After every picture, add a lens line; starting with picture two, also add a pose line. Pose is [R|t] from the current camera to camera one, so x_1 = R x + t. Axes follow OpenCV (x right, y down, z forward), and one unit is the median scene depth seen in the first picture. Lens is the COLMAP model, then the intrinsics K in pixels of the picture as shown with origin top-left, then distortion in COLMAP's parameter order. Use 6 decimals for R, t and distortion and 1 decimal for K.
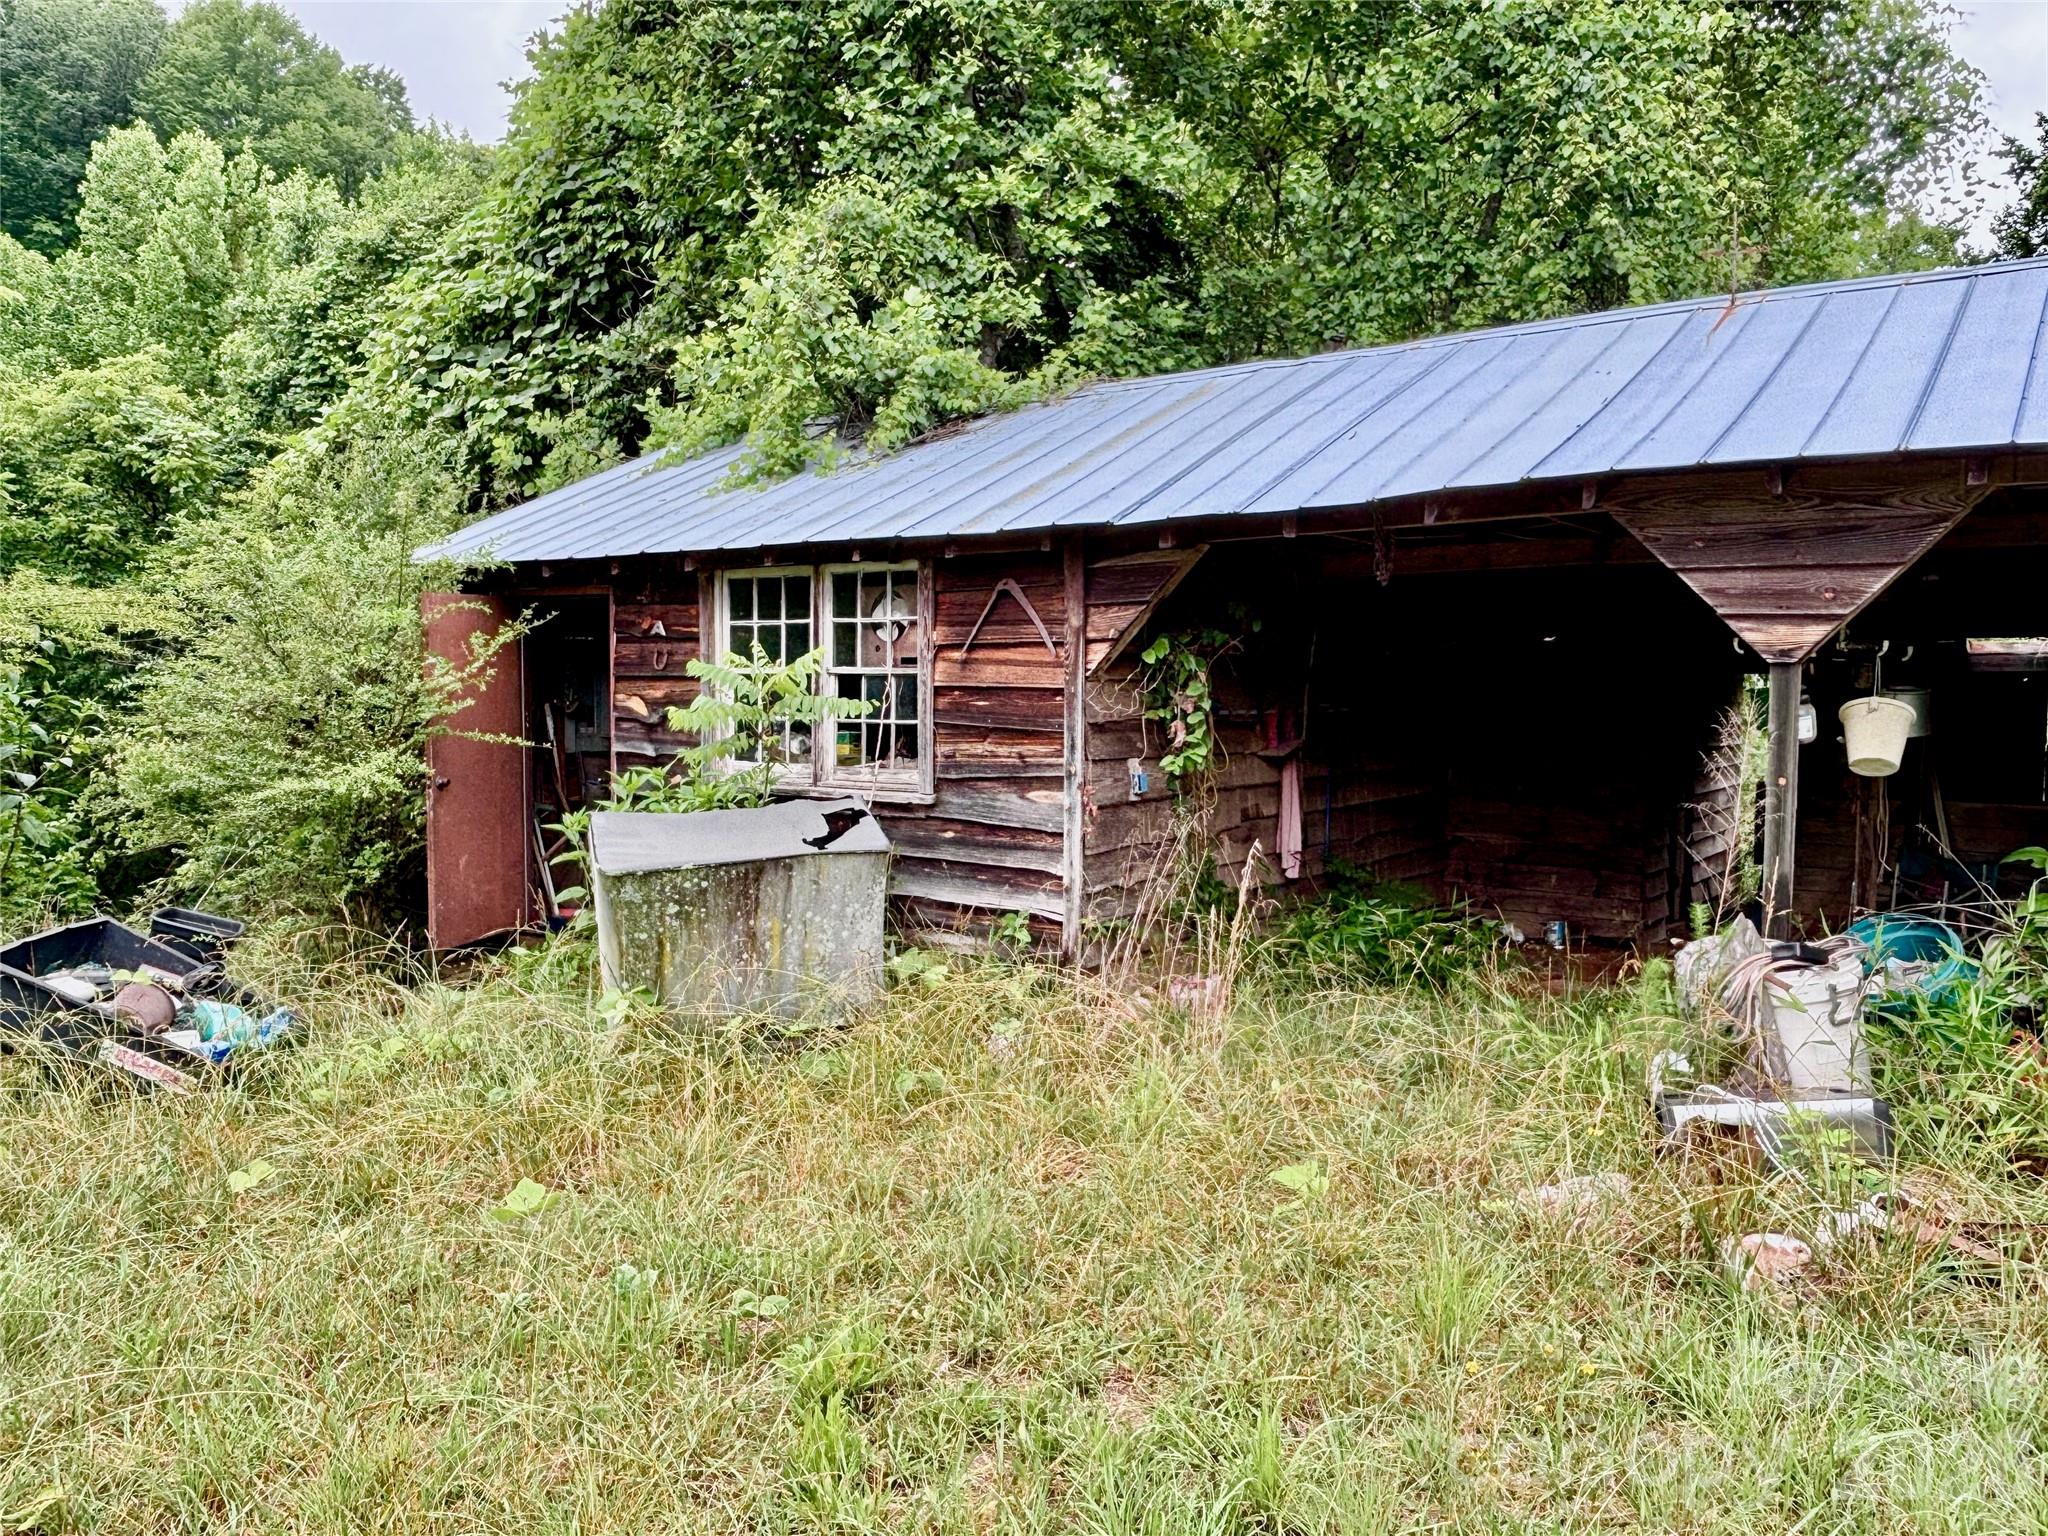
lens RADIAL K [[1536.1, 0, 1010.7], [0, 1536.1, 767.4], [0, 0, 1]] dist [0.024640, -0.060069]
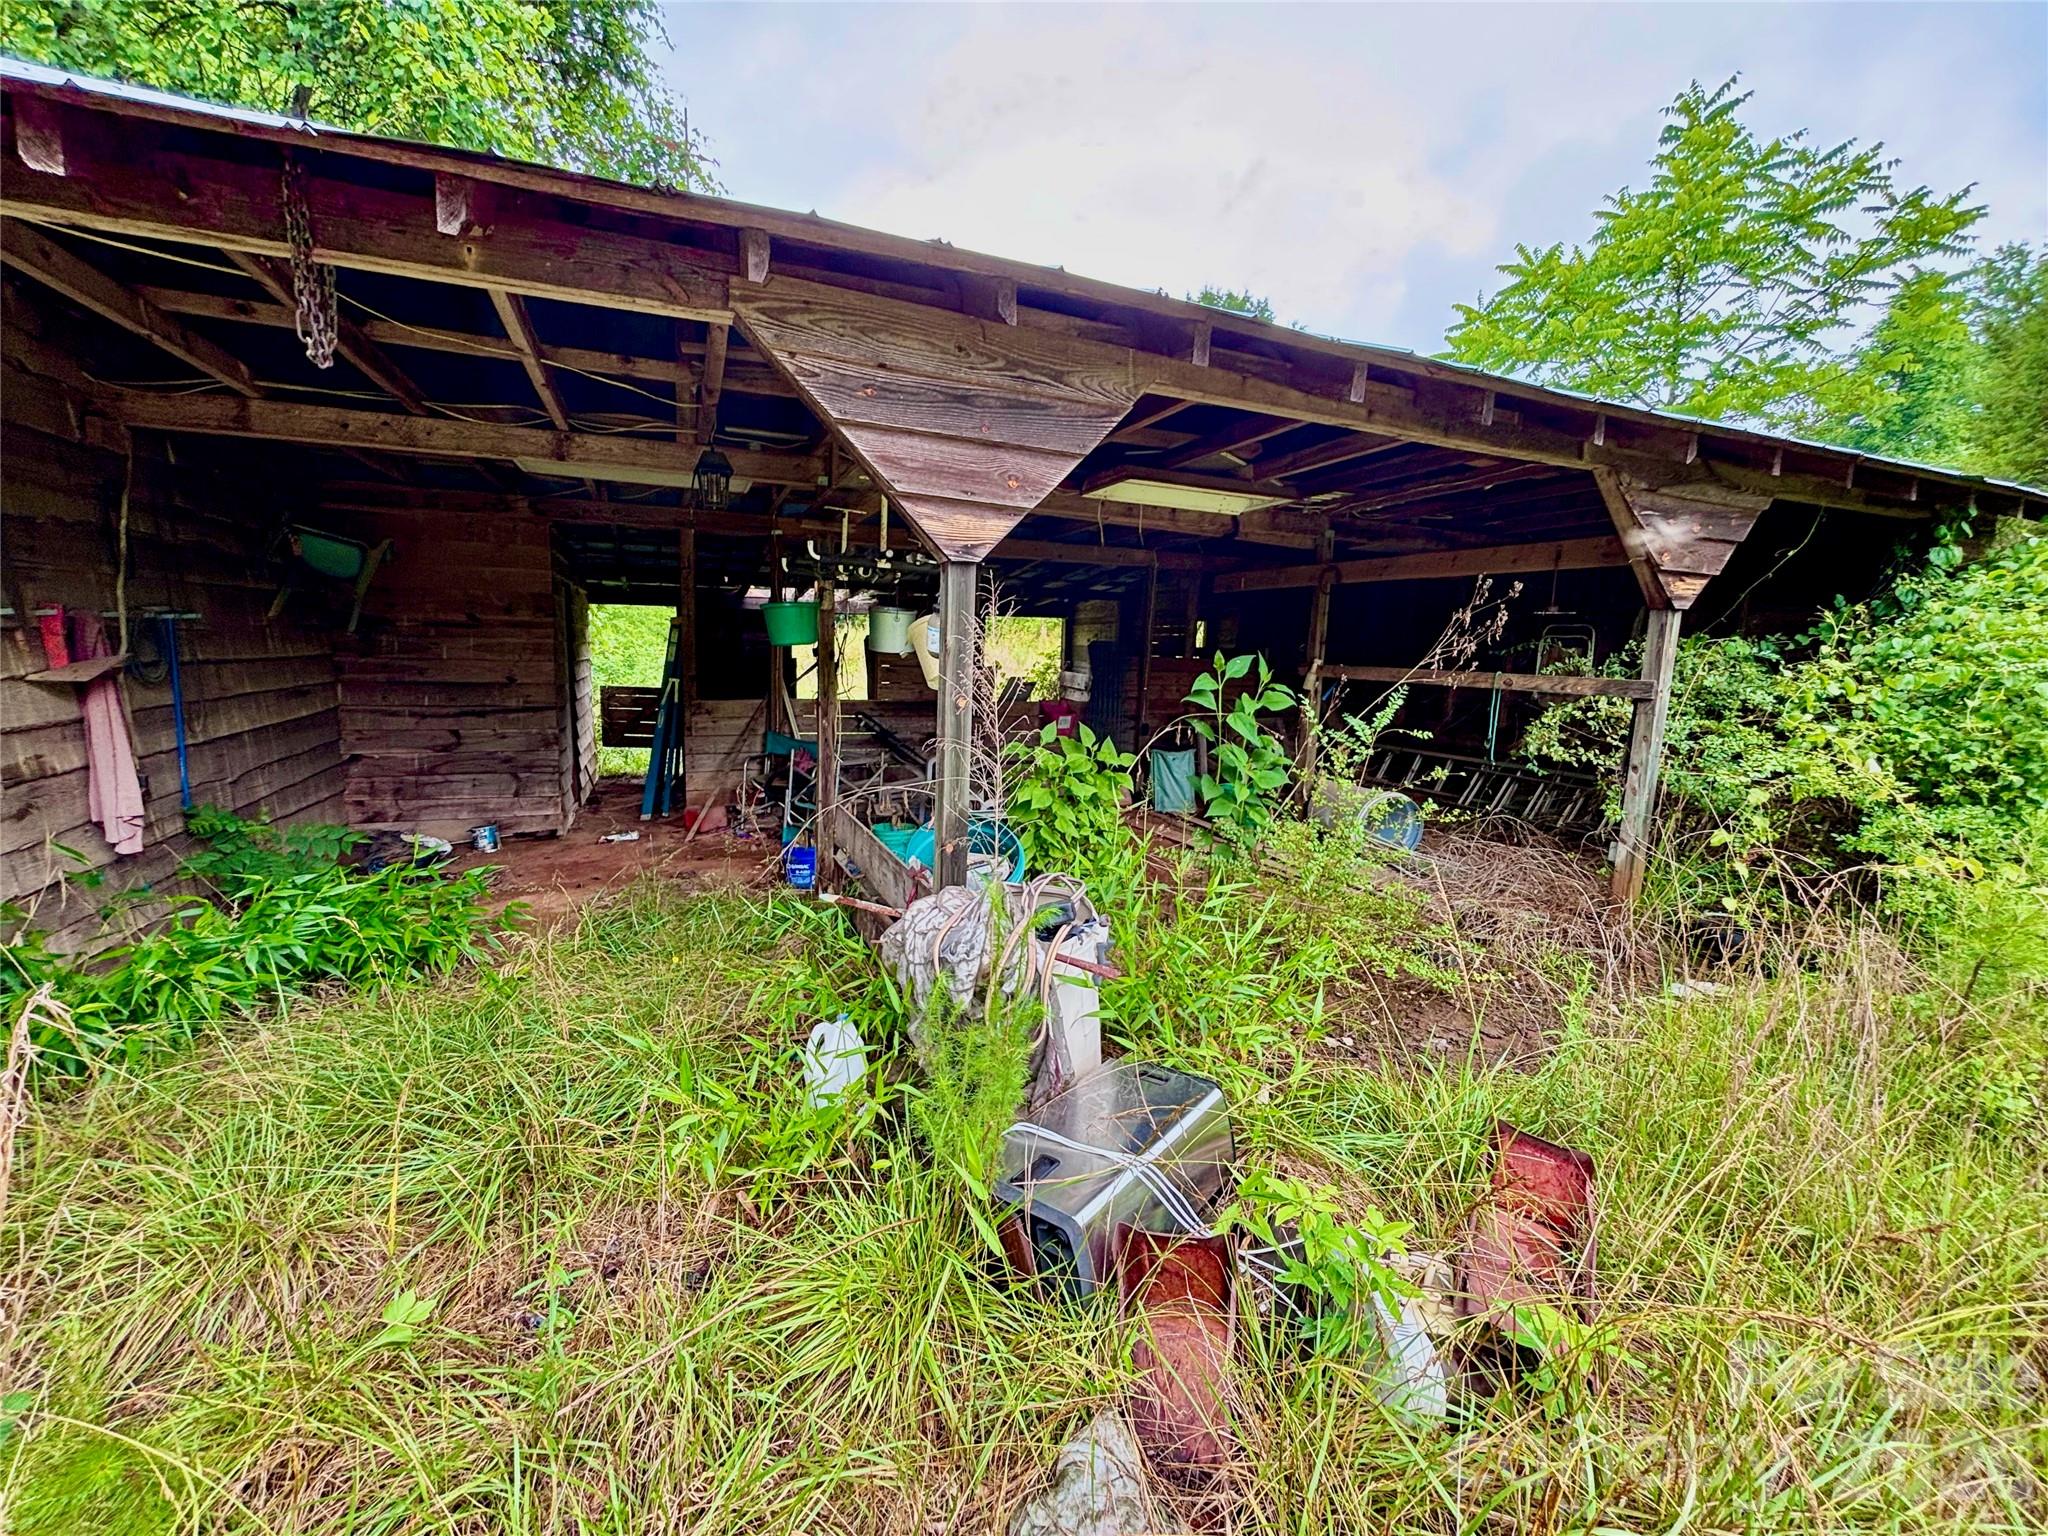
lens RADIAL K [[826.8, 0, 1014.5], [0, 826.8, 761.6], [0, 0, 1]] dist [-0.000935, -0.000270]
pose [[0.518076, -0.112946, 0.847845, 0.089477], [0.016147, 0.992358, 0.122331, -0.010494], [-0.855182, -0.049687, 0.515940, 0.534834]]
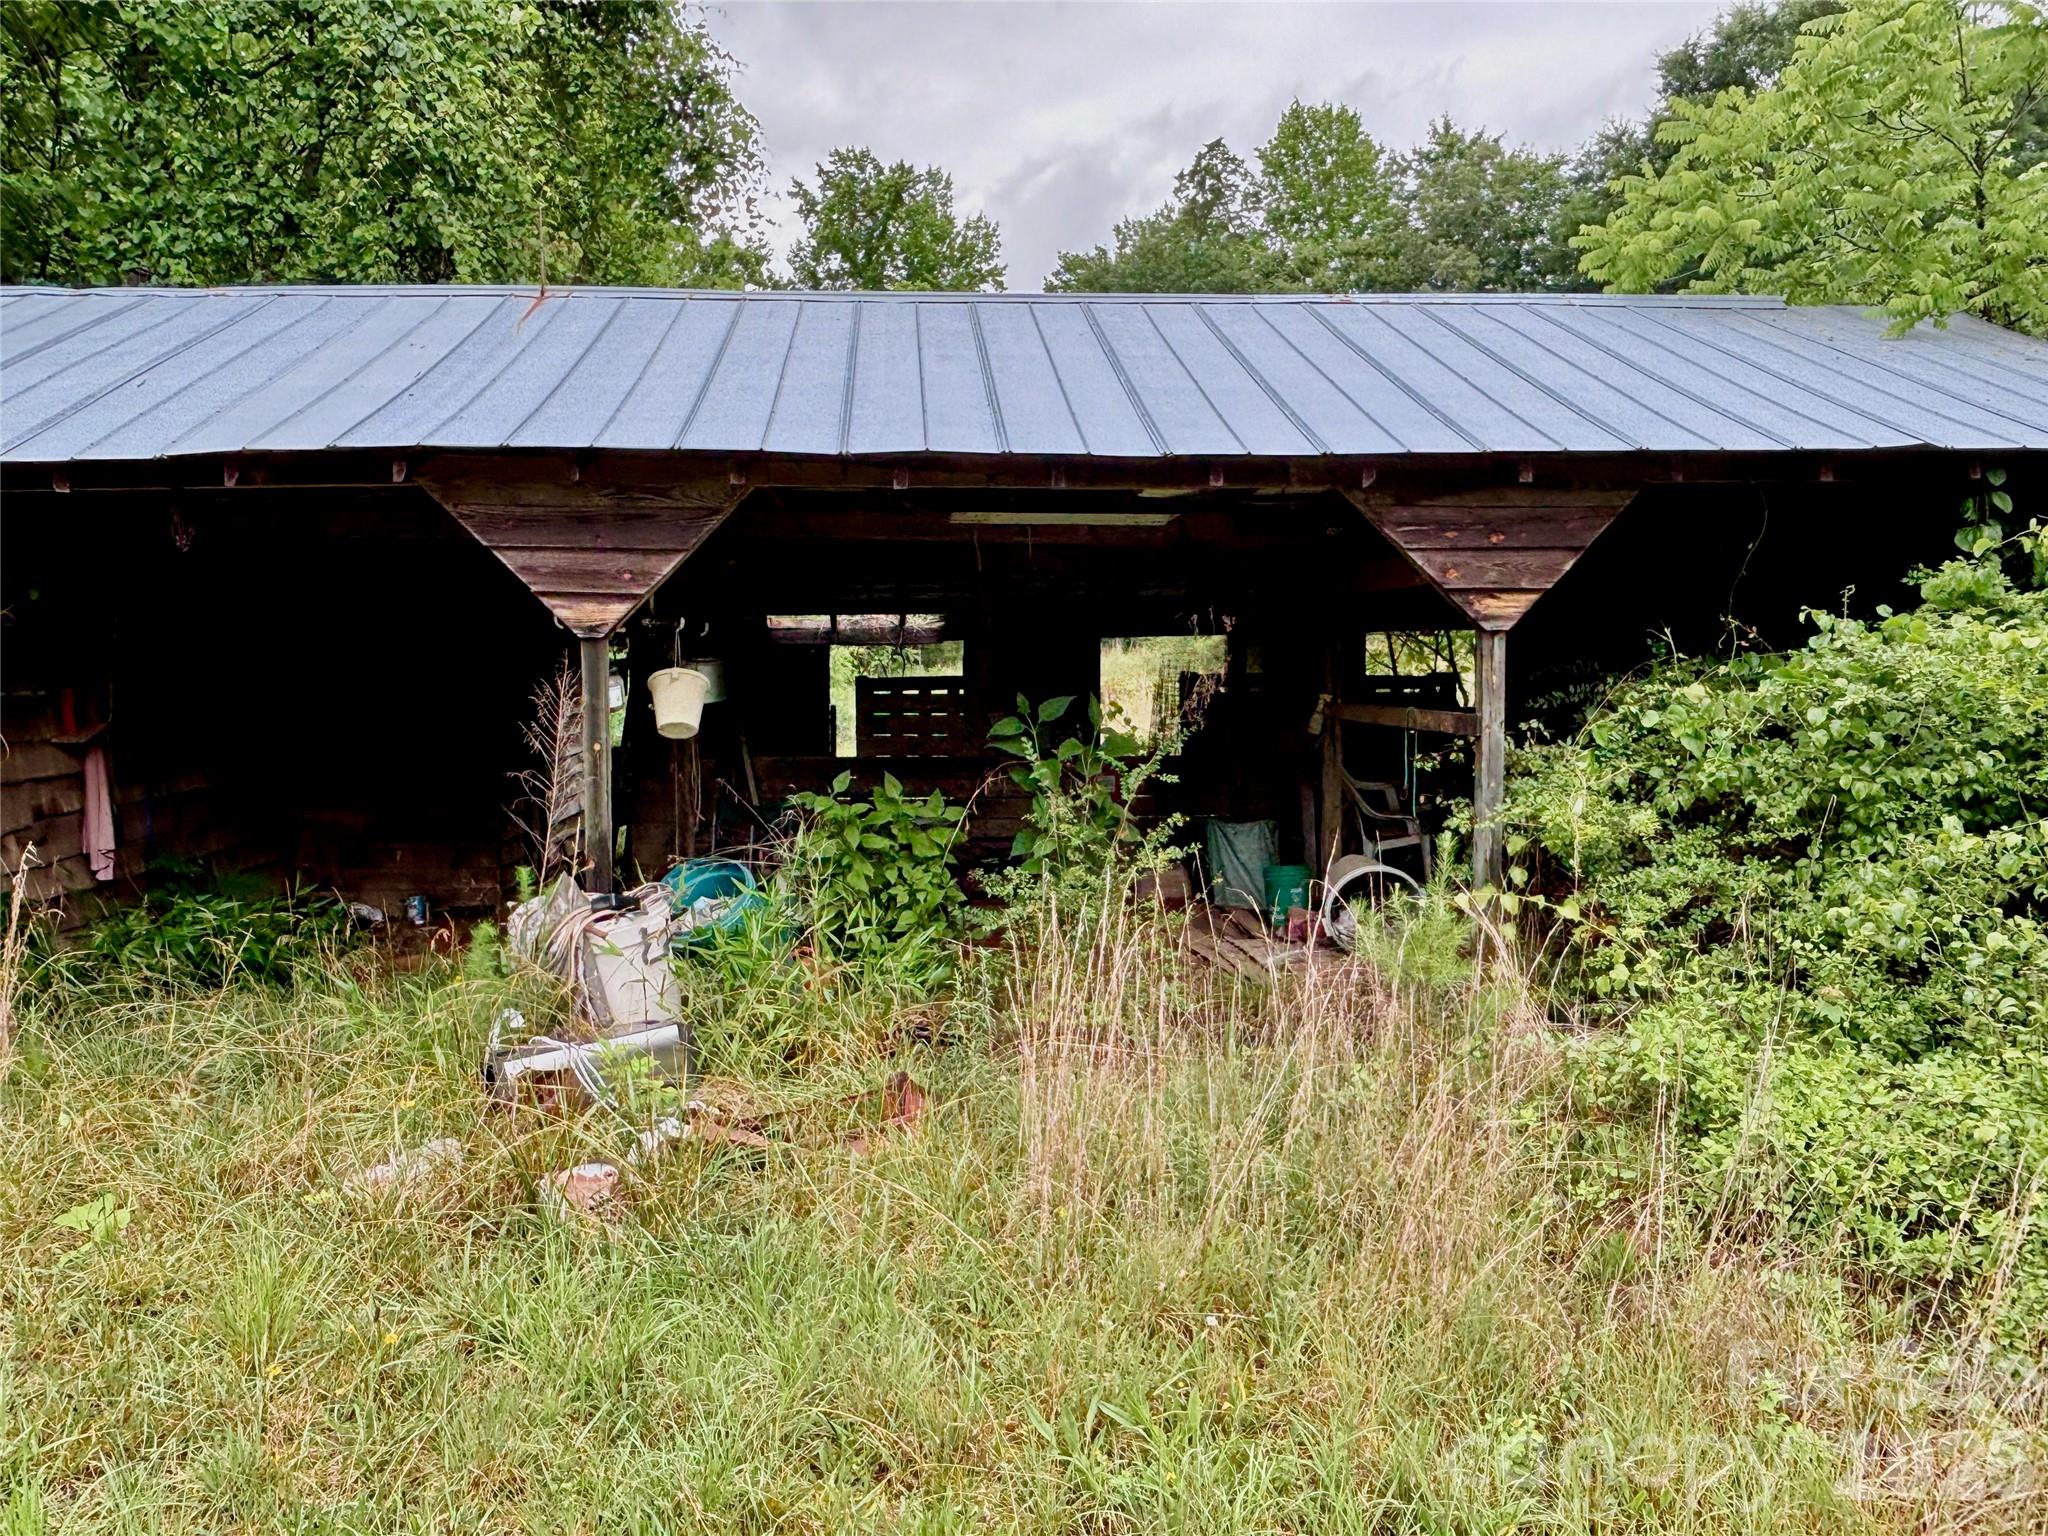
lens RADIAL K [[1536.1, 0, 1018.0], [0, 1536.1, 770.6], [0, 0, 1]] dist [0.024640, -0.060069]
pose [[0.763356, -0.055360, 0.643602, 0.021196], [0.042152, 0.998466, 0.035890, -0.000571], [-0.644602, -0.000268, 0.764519, -0.014307]]
